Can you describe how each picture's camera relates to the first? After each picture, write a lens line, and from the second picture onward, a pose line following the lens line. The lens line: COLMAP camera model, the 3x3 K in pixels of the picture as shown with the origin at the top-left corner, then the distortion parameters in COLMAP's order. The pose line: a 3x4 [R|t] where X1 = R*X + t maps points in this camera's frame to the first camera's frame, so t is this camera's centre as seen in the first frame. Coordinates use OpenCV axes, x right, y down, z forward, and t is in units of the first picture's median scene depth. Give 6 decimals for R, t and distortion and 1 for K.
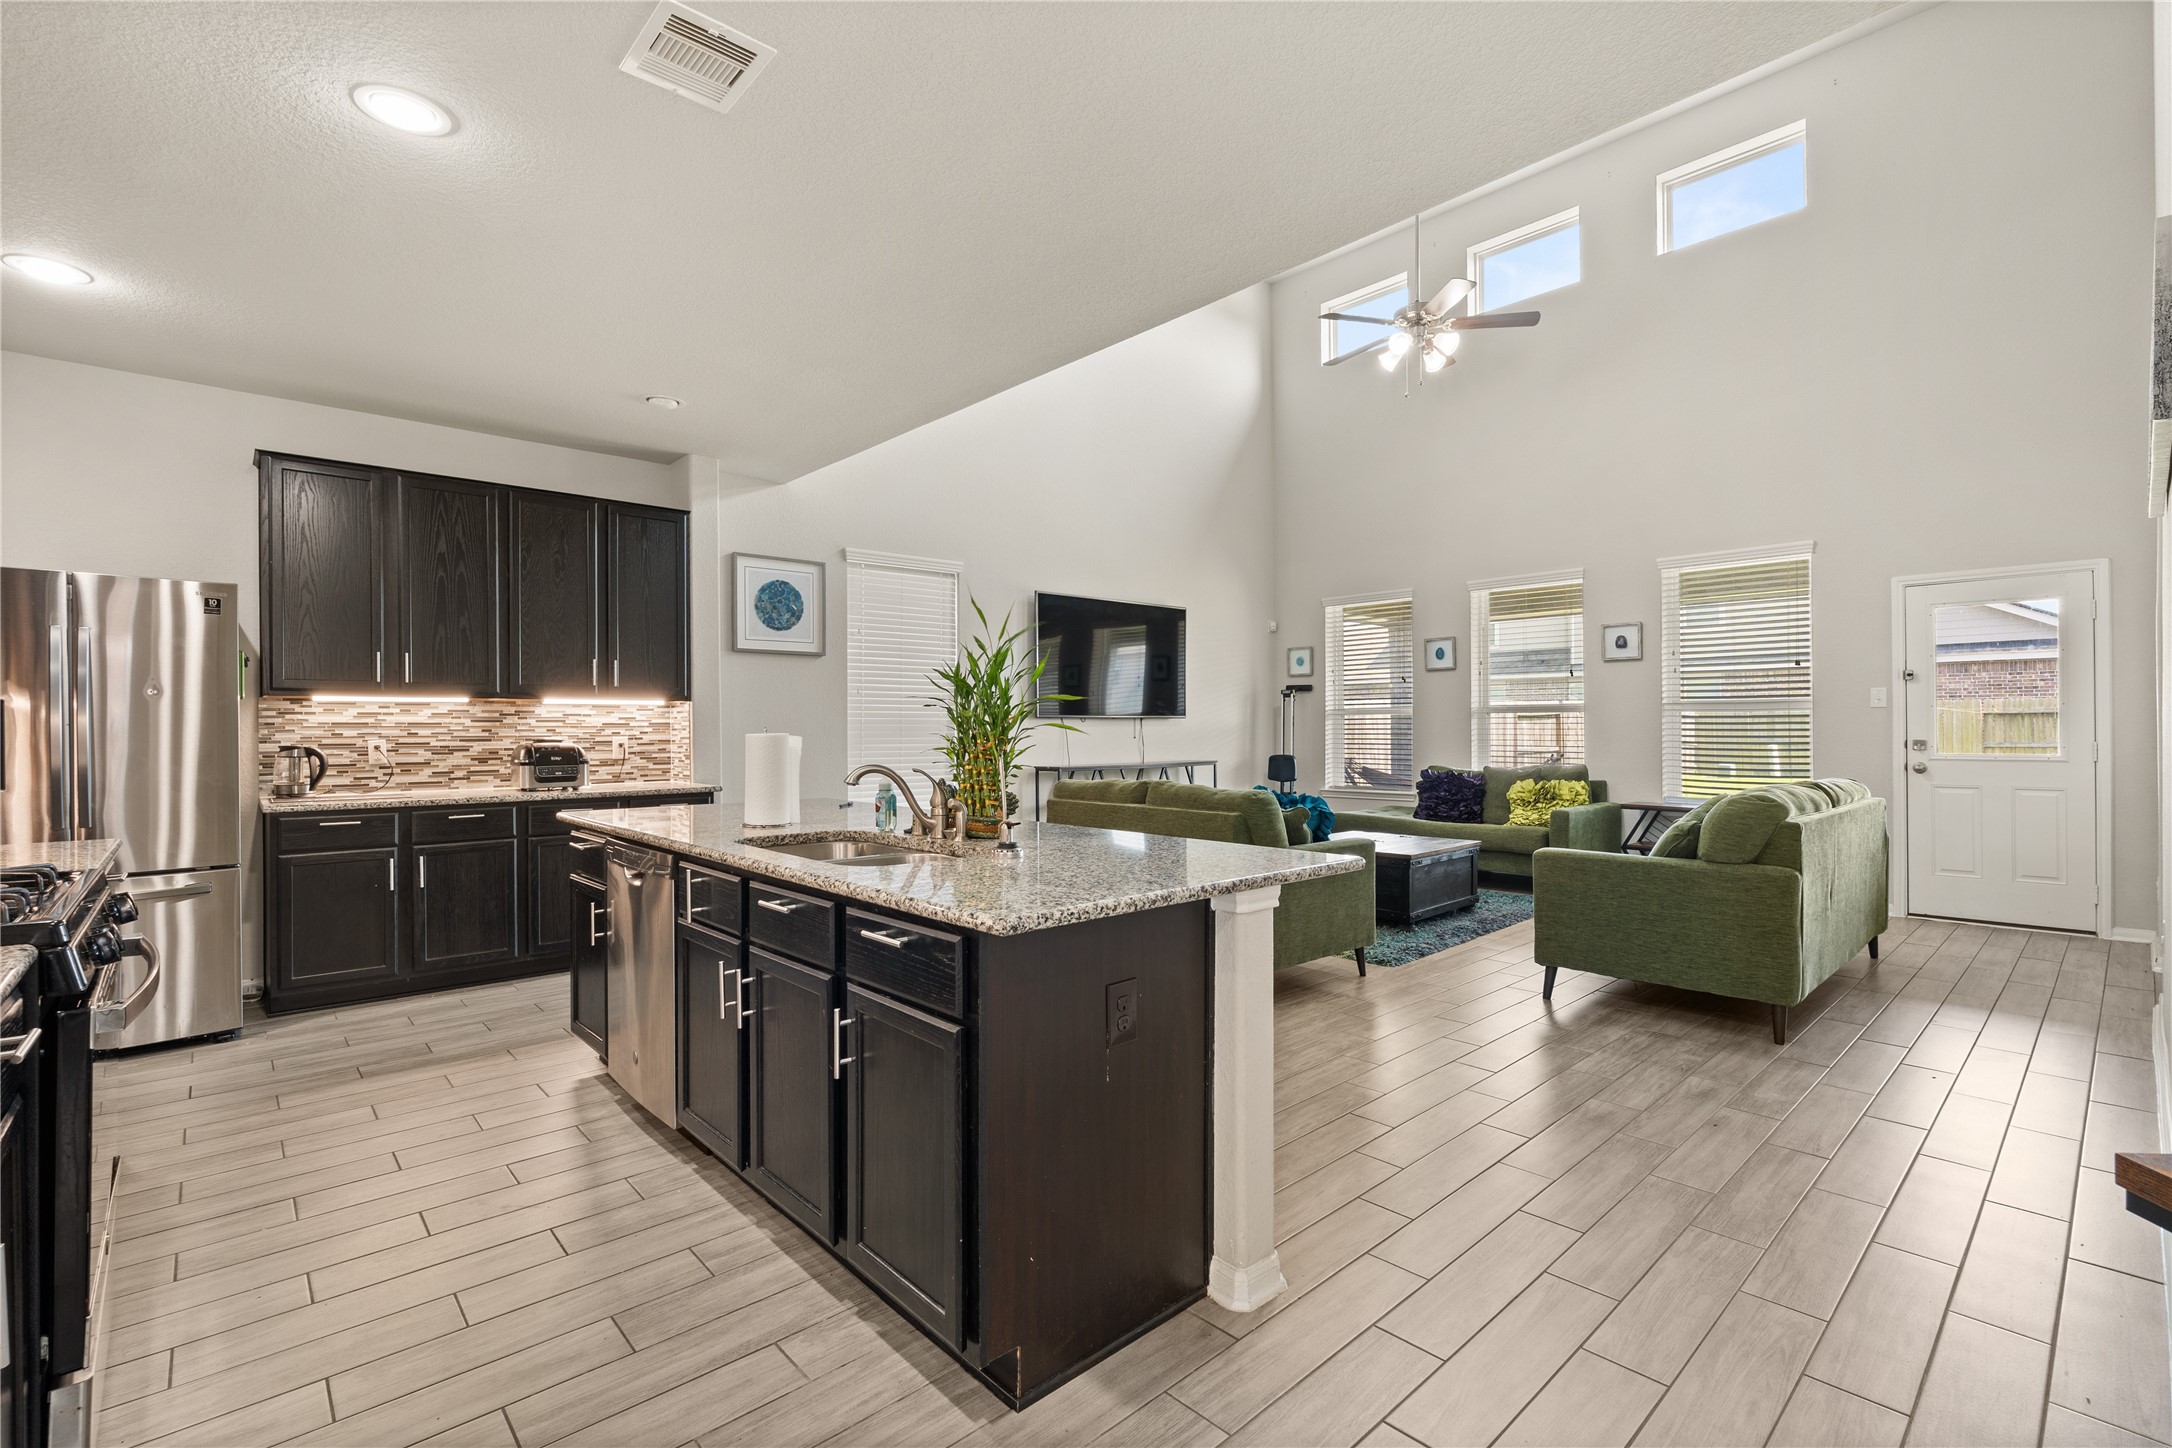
lens RADIAL K [[974.1, 0, 1086.9], [0, 974.1, 722.8], [0, 0, 1]] dist [-0.003051, 0.000839]
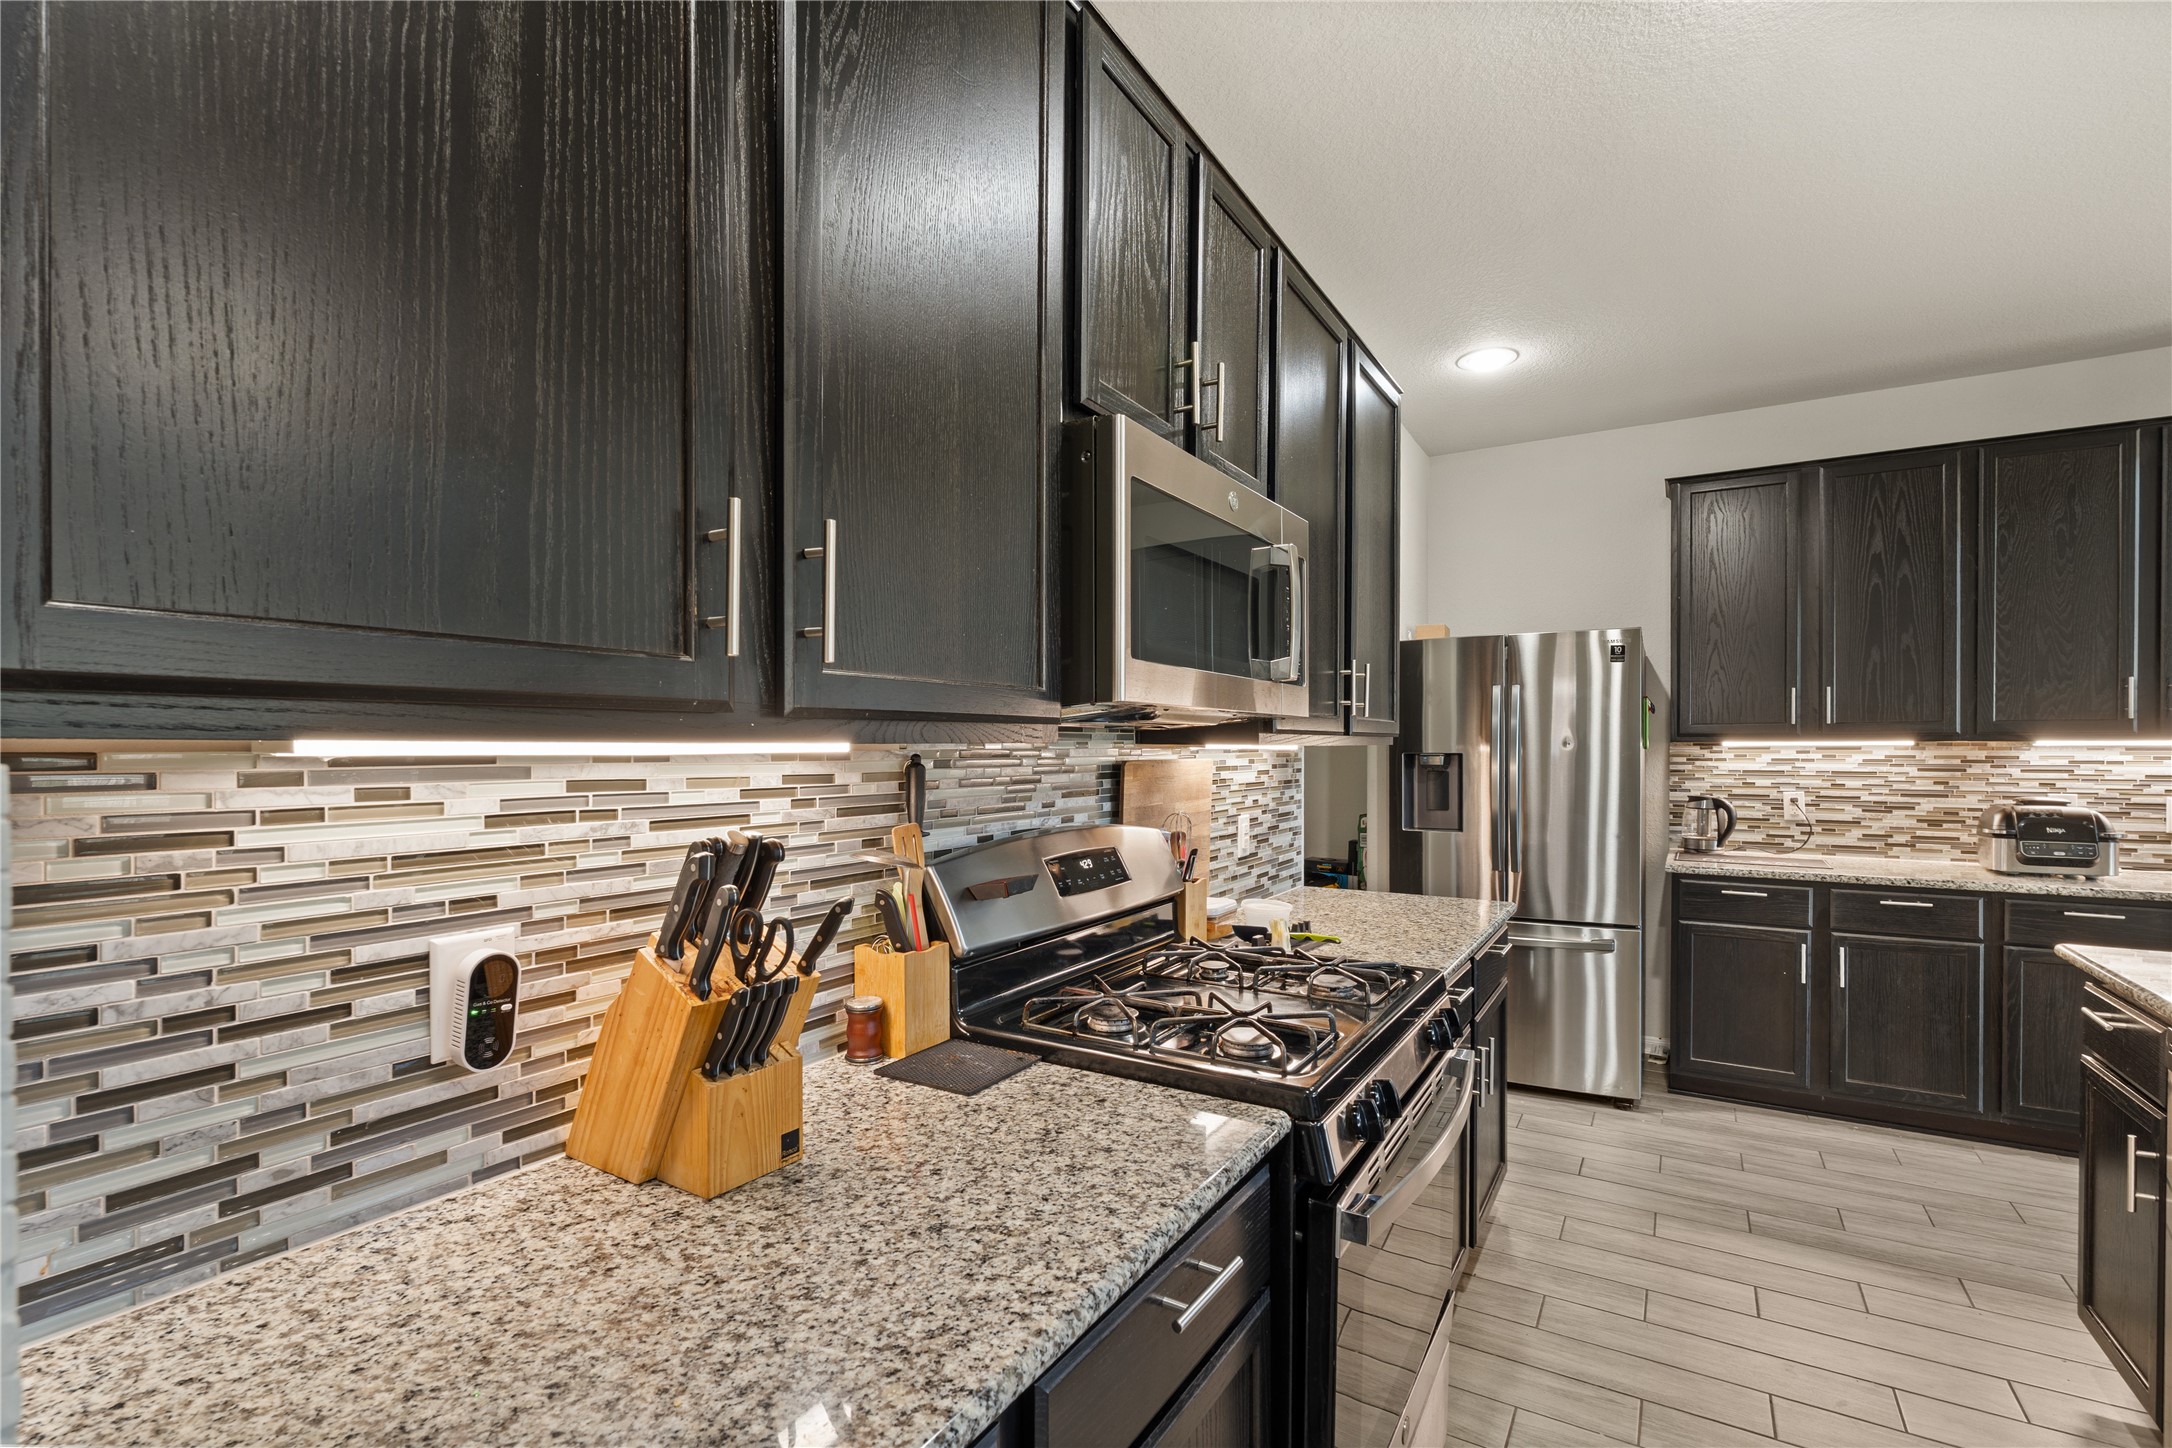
lens RADIAL K [[974.1, 0, 1098.7], [0, 974.1, 760.4], [0, 0, 1]] dist [-0.003051, 0.000839]
pose [[0.289546, 0.017457, -0.957005, -0.099876], [0.004796, 0.999795, 0.019688, -0.028719], [0.957152, -0.010291, 0.289403, 0.182422]]
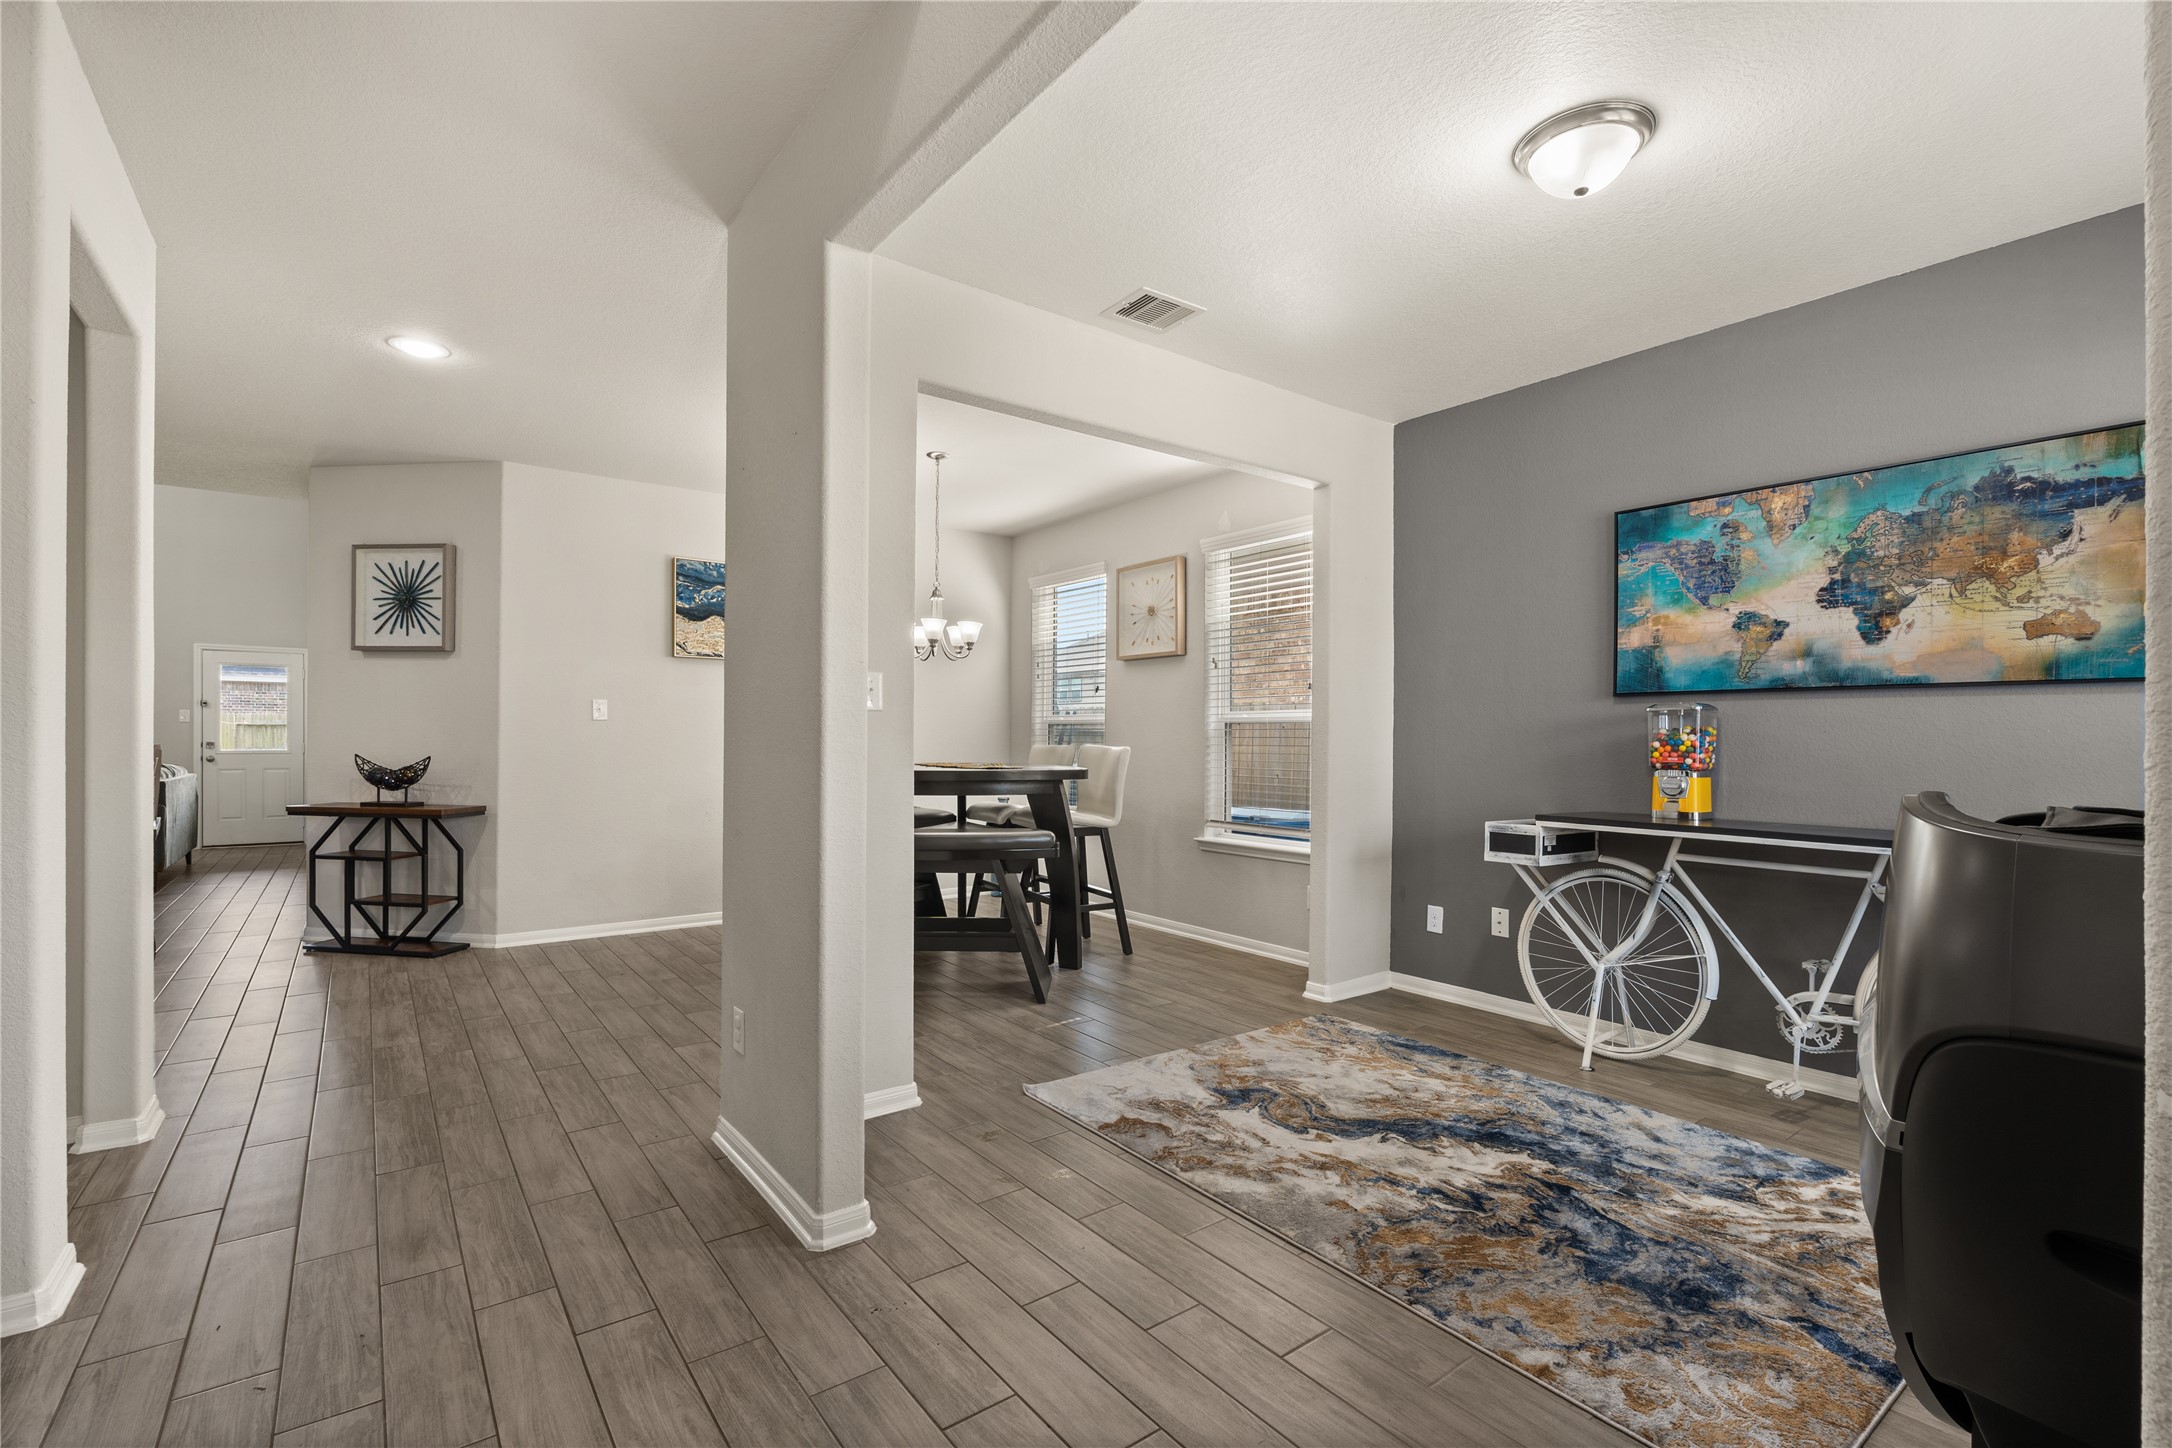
lens RADIAL K [[974.1, 0, 1076.1], [0, 974.1, 727.9], [0, 0, 1]] dist [-0.003051, 0.000839]
pose [[0.108366, 0.021348, 0.993882, -0.844729], [-0.019772, 0.999618, -0.019316, -0.005287], [-0.993914, -0.017558, 0.108747, -0.870951]]
